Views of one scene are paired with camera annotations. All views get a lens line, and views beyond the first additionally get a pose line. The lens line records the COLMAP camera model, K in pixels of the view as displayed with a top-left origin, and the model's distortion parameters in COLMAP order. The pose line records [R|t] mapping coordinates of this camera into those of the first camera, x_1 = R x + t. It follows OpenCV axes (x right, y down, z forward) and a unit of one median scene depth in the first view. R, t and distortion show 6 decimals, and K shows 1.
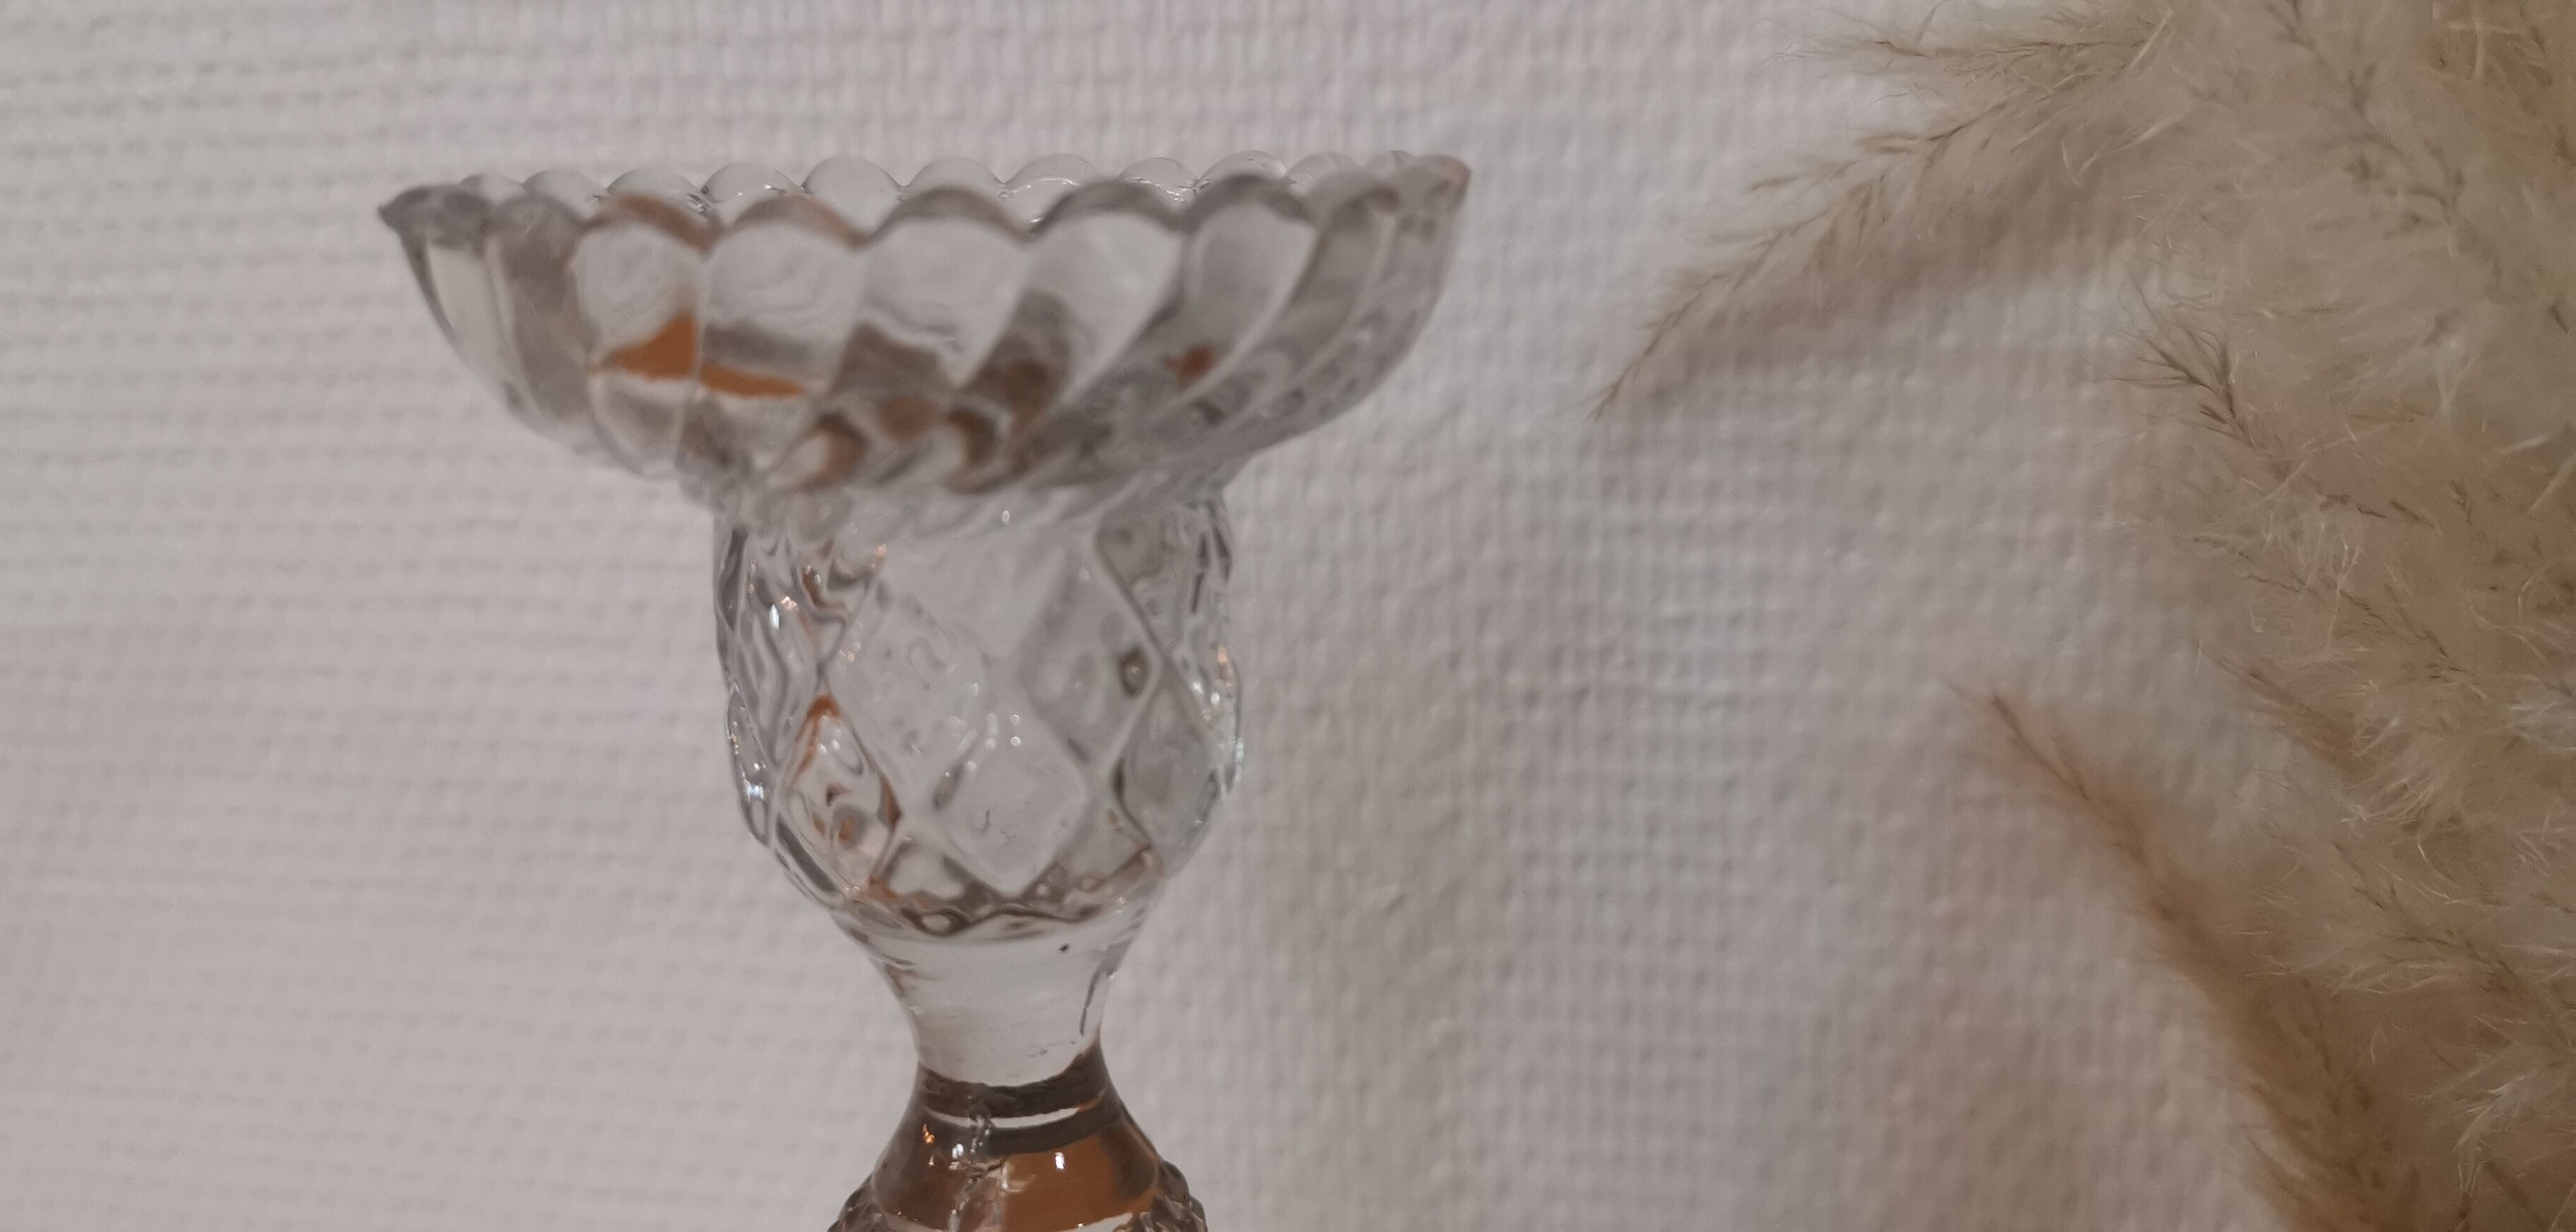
lens RADIAL K [[2105.5, 0, 1293.6], [0, 2105.5, 618.1], [0, 0, 1]] dist [-0.006422, -0.028874]
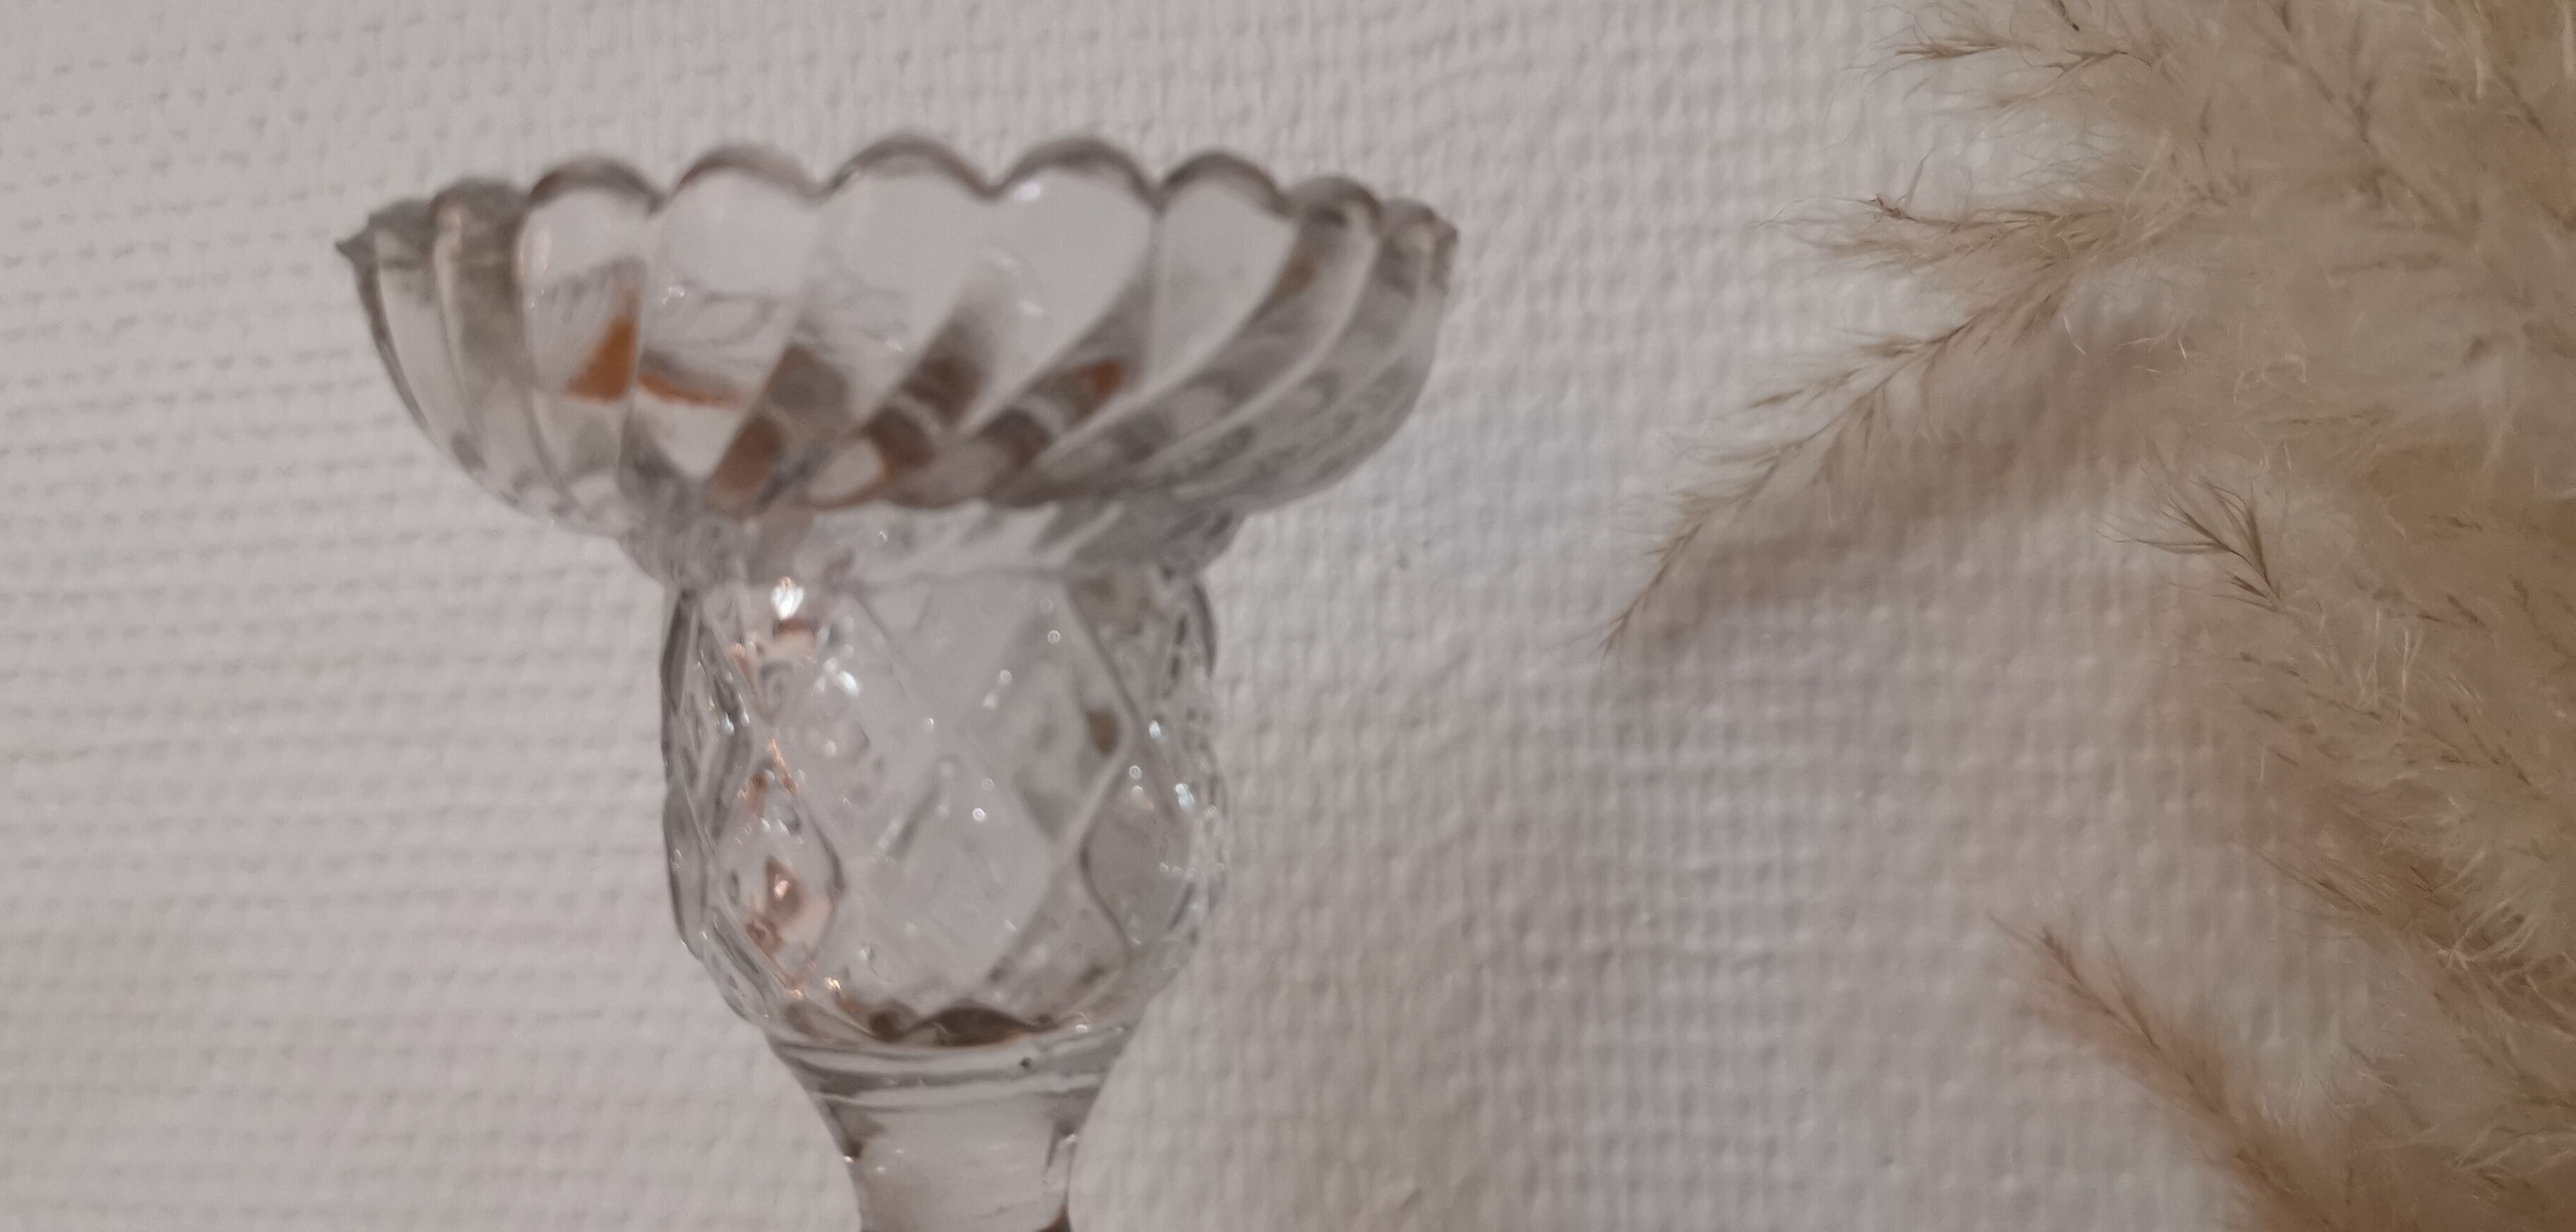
lens RADIAL K [[2105.5, 0, 1295.7], [0, 2105.5, 590.2], [0, 0, 1]] dist [-0.006422, -0.028874]
pose [[0.999925, -0.008913, -0.008442, 0.008858], [0.006635, 0.970937, -0.239242, 0.102371], [0.010329, 0.239168, 0.970923, 0.050370]]
